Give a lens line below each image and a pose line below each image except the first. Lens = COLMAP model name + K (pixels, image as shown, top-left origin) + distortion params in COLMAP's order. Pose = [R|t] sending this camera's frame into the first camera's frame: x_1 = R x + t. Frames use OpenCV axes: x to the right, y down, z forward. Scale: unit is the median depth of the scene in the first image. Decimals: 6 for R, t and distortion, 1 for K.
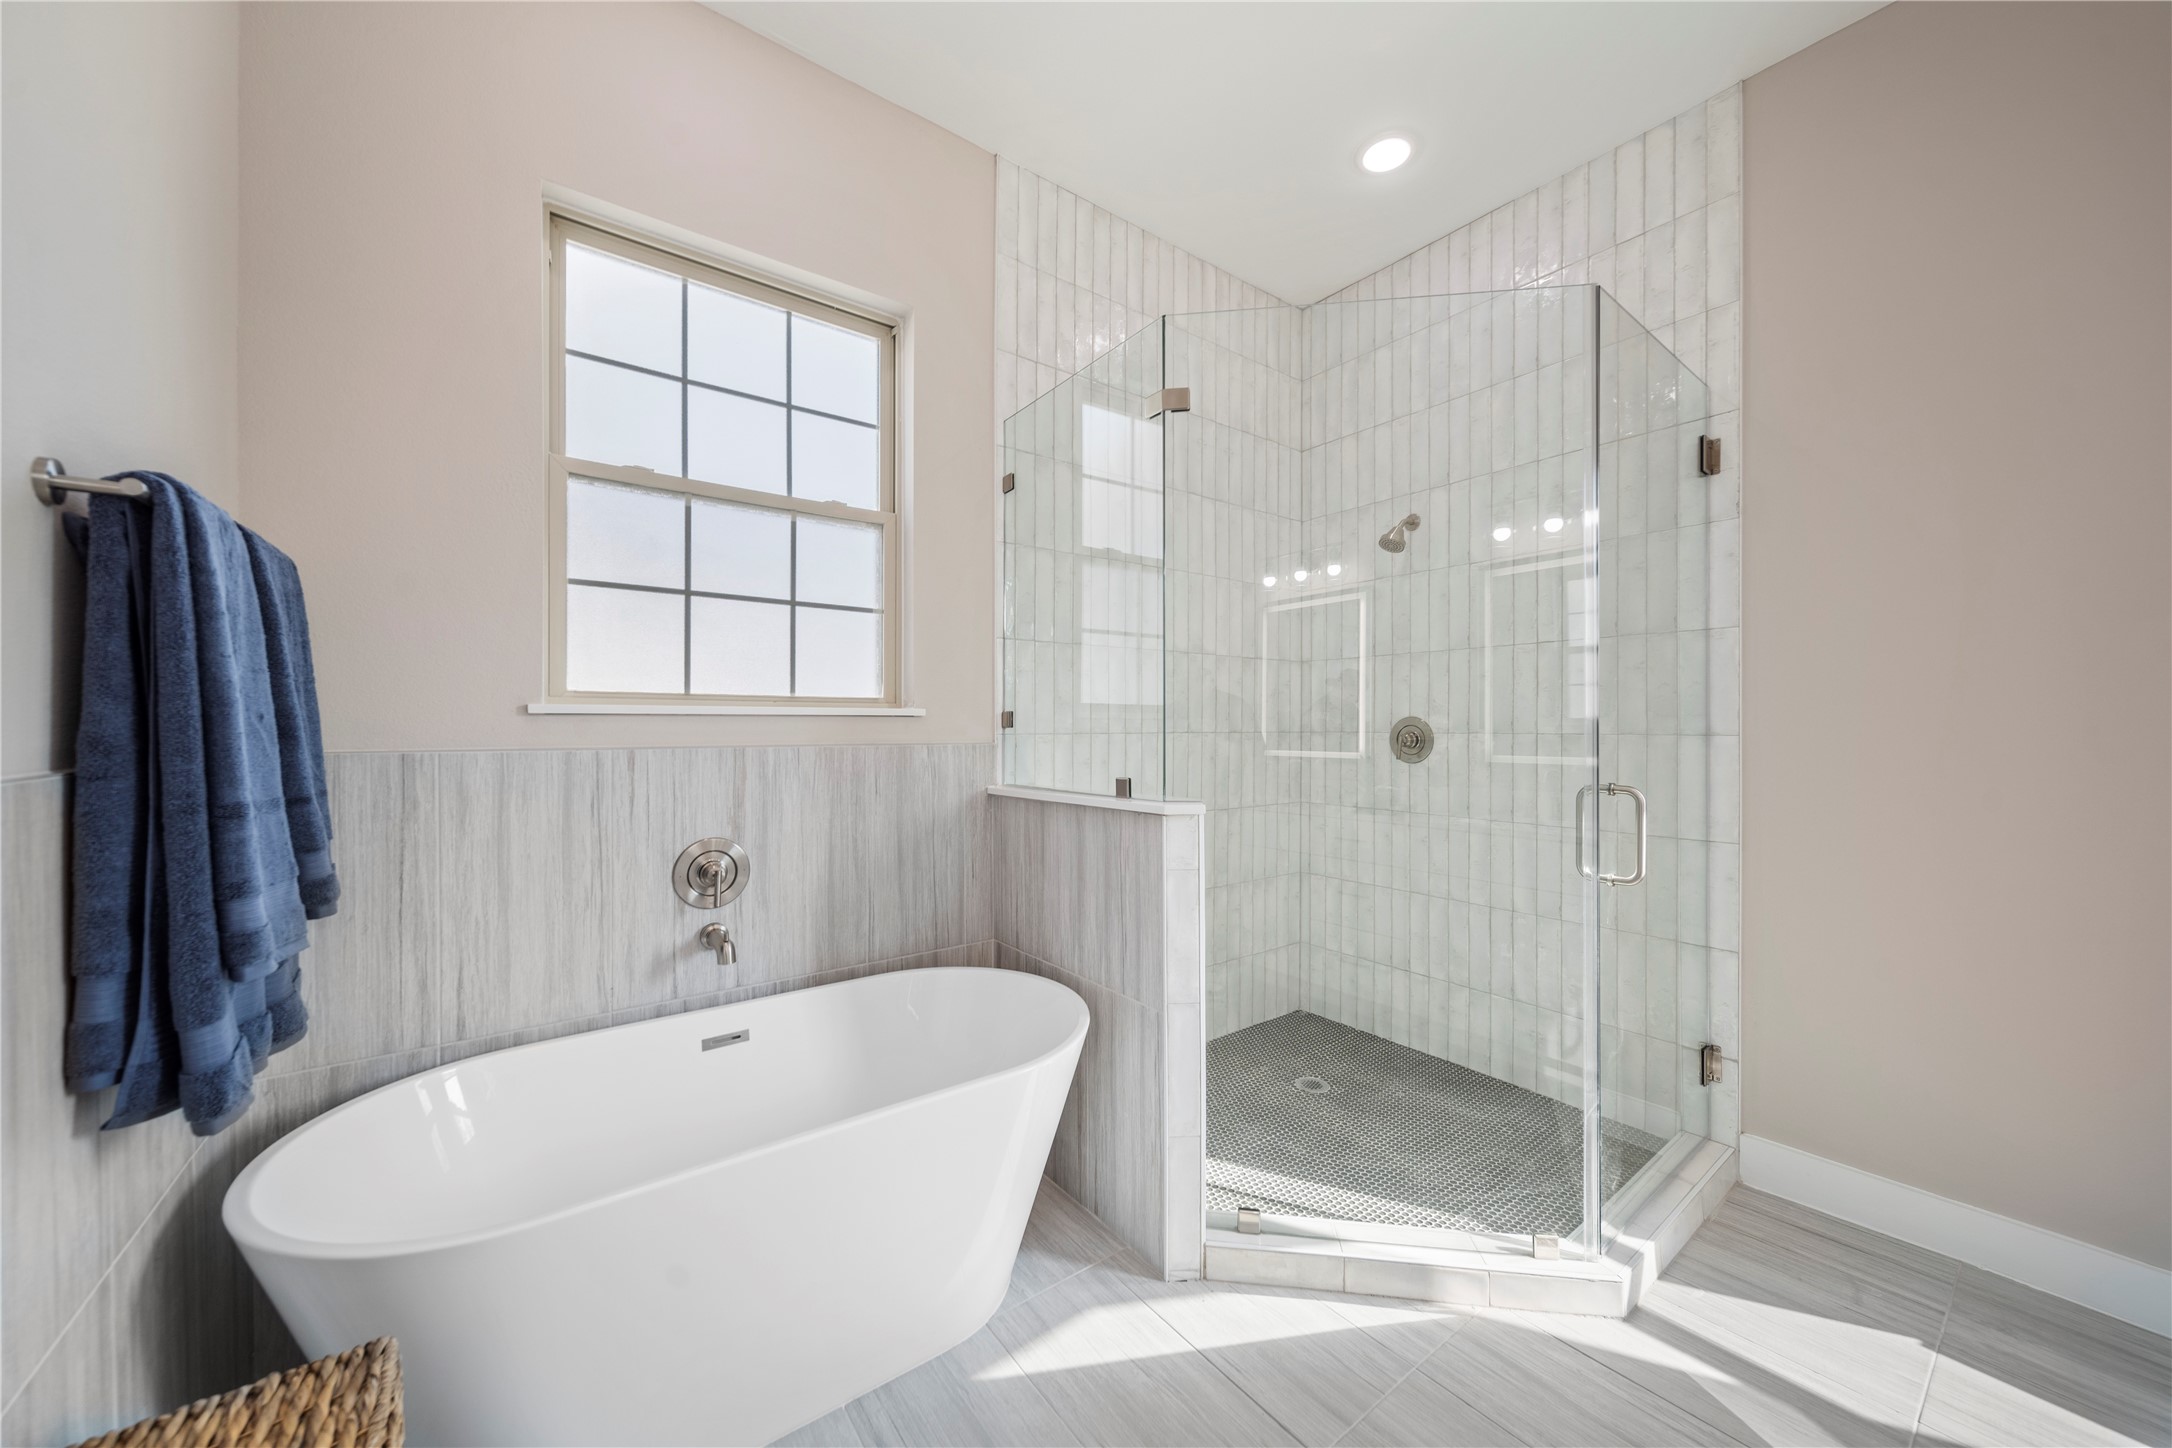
lens RADIAL K [[784.6, 0, 1086.4], [0, 784.6, 722.0], [0, 0, 1]] dist [0.013676, 0.000056]
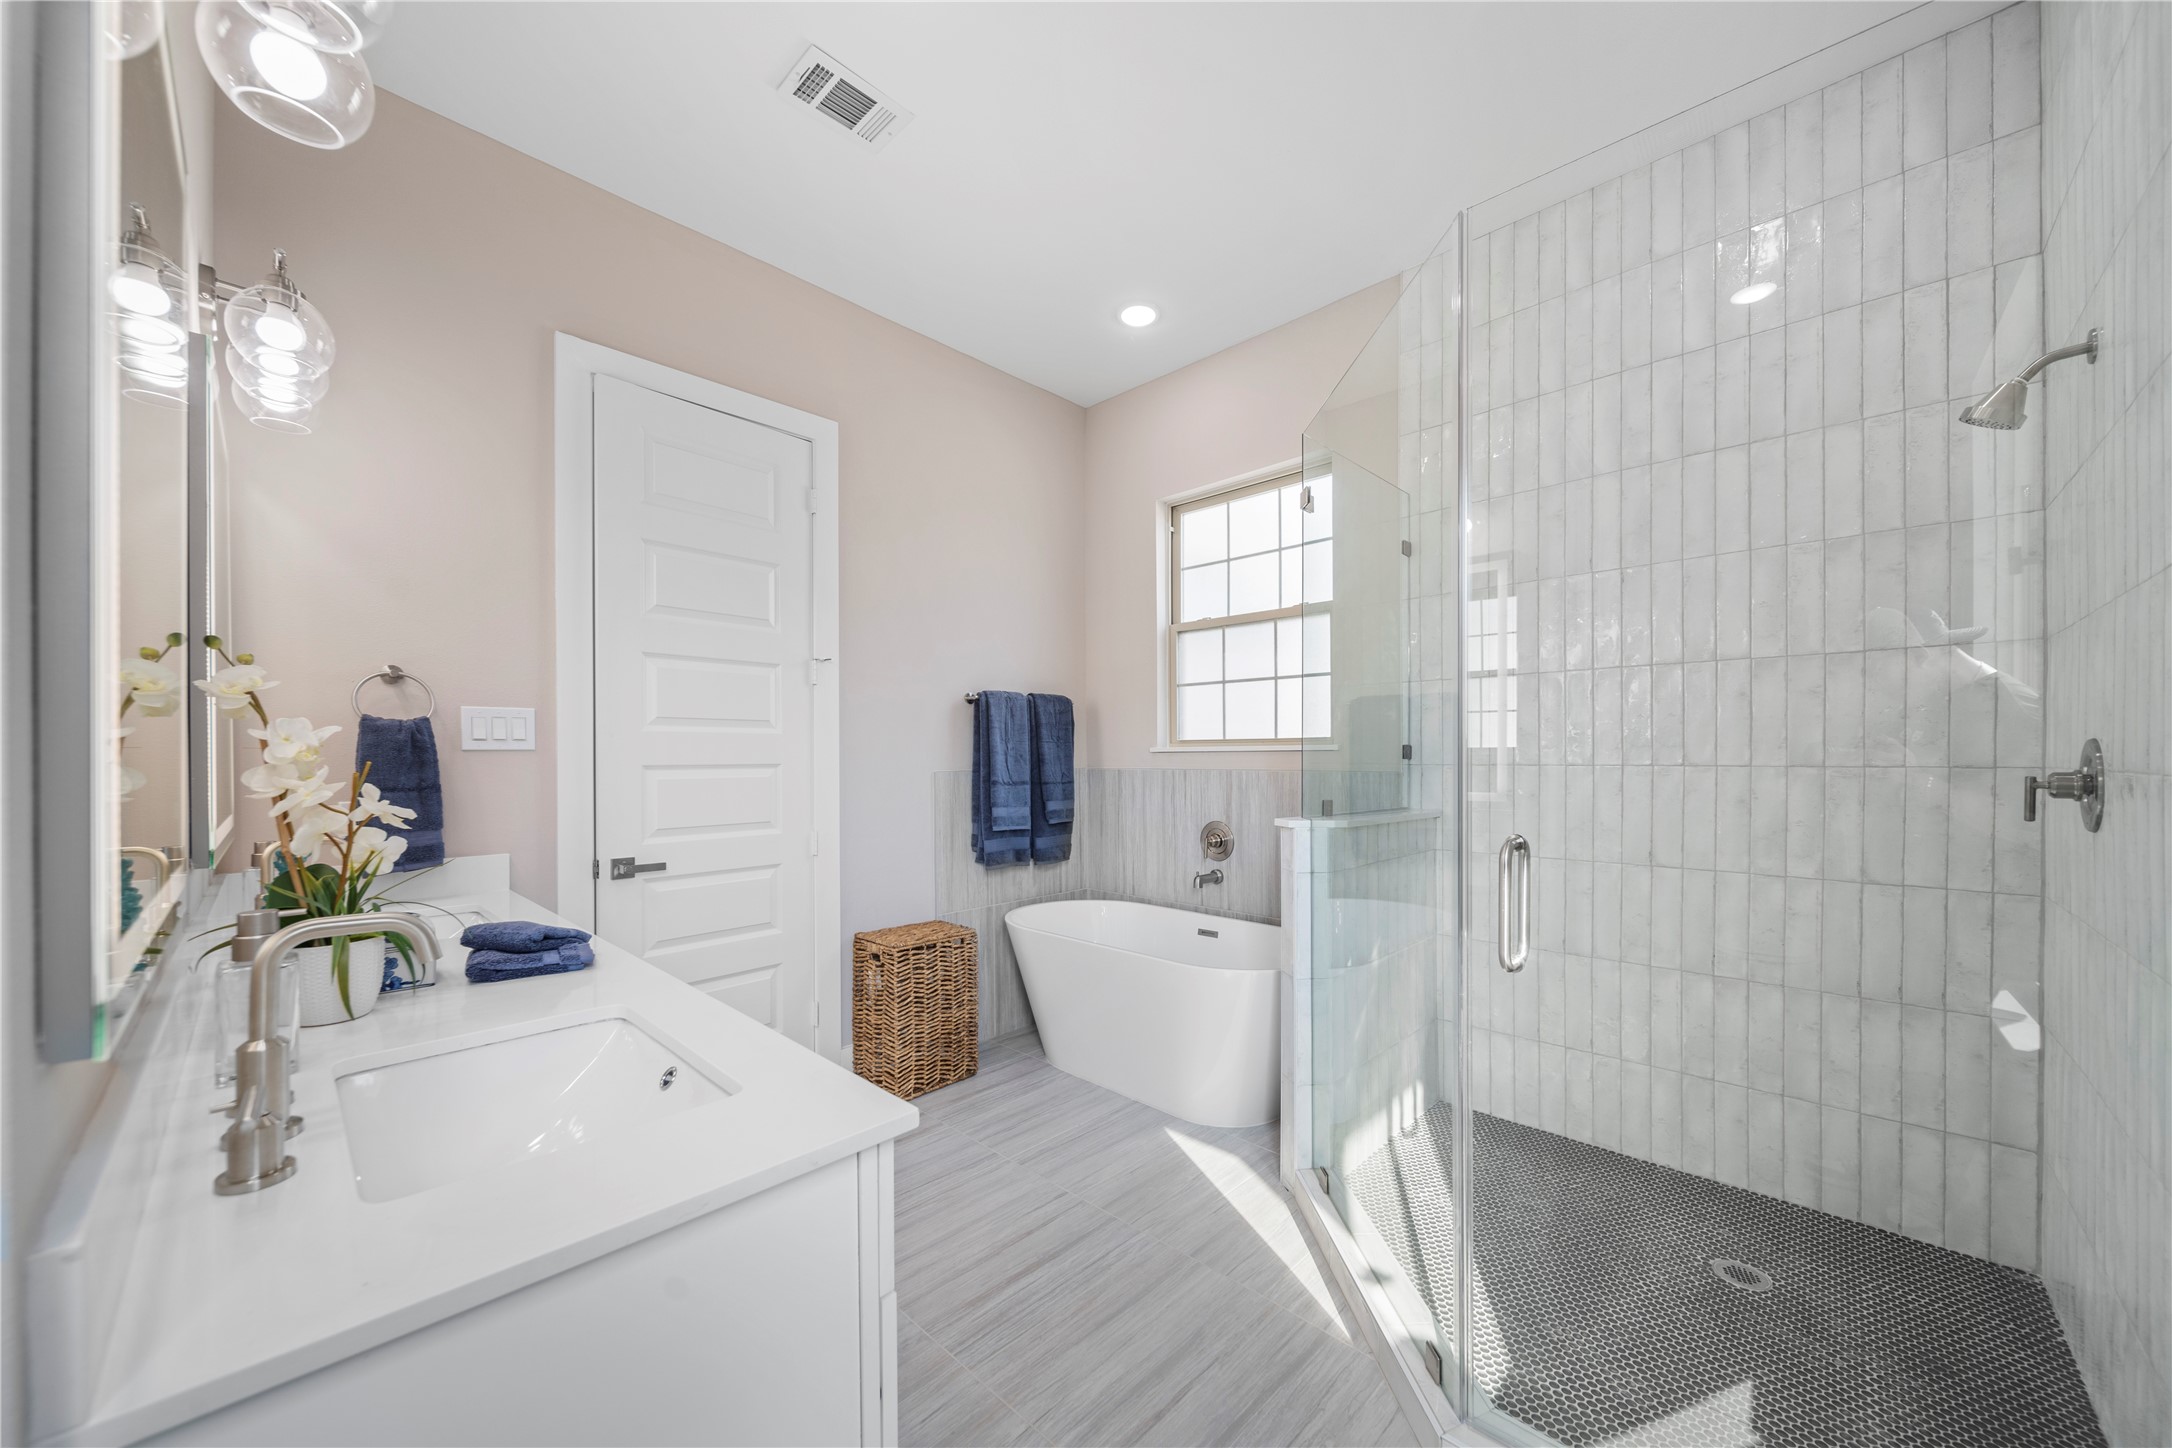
lens RADIAL K [[784.6, 0, 1073.8], [0, 784.6, 760.8], [0, 0, 1]] dist [0.013676, 0.000056]
pose [[0.137370, 0.002700, -0.990516, 1.204722], [0.003333, 0.999989, 0.003188, 0.004941], [0.990514, -0.003739, 0.137360, 0.431231]]
